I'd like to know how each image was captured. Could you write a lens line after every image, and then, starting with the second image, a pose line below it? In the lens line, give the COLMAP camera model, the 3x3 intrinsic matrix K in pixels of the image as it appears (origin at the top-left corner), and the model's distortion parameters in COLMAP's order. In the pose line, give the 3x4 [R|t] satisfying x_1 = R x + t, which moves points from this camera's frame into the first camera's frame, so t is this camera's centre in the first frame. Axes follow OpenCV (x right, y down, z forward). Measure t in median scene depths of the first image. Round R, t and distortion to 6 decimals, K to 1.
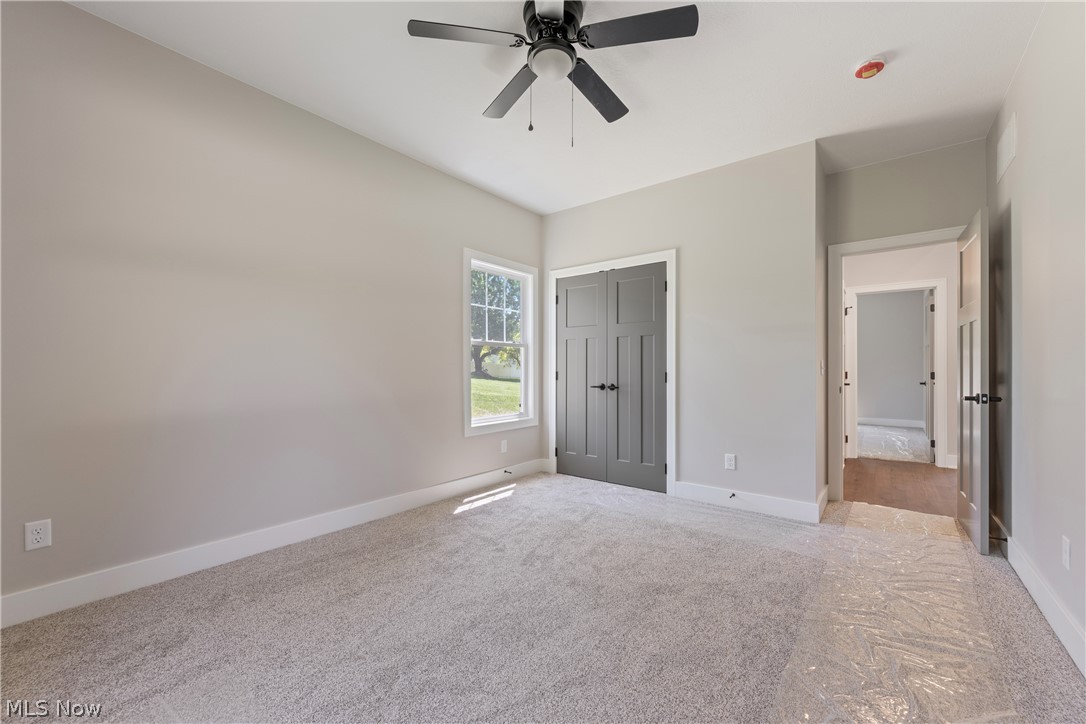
lens RADIAL K [[439.8, 0, 543.0], [0, 439.8, 362.0], [0, 0, 1]] dist [0.000200, 0.000001]
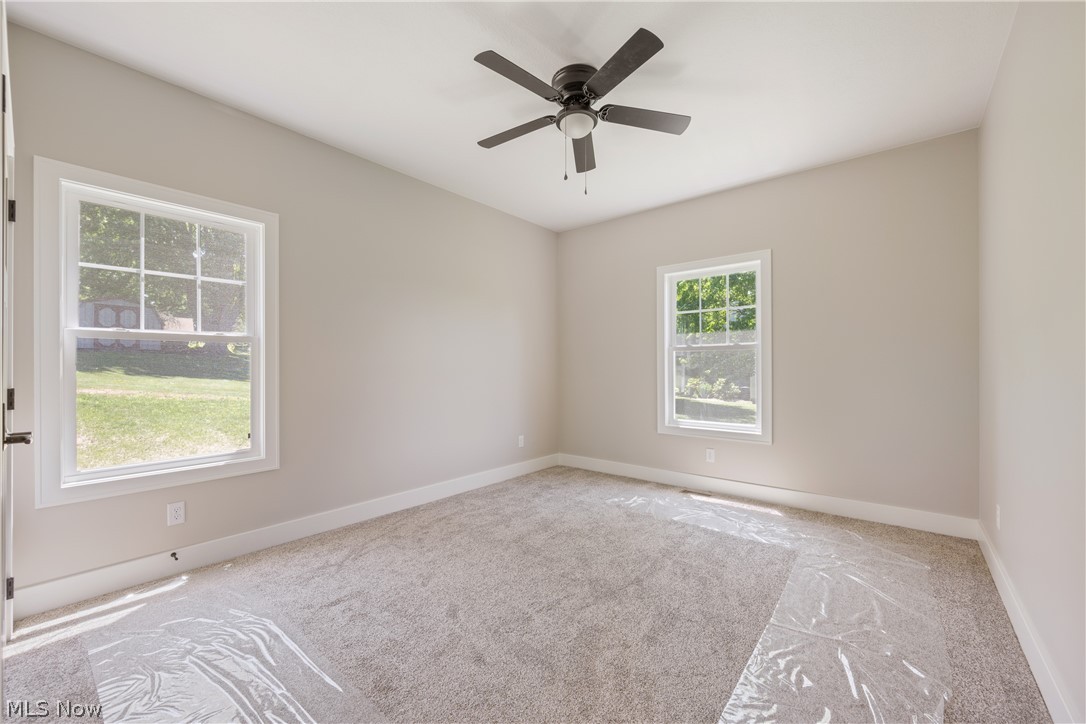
lens RADIAL K [[420.8, 0, 543.0], [0, 420.8, 362.0], [0, 0, 1]] dist [-0.000517, -0.000076]
pose [[0.999912, -0.006380, -0.011646, 0.405532], [0.006328, 0.999970, -0.004535, -0.000916], [0.011674, 0.004461, 0.999922, 0.456371]]
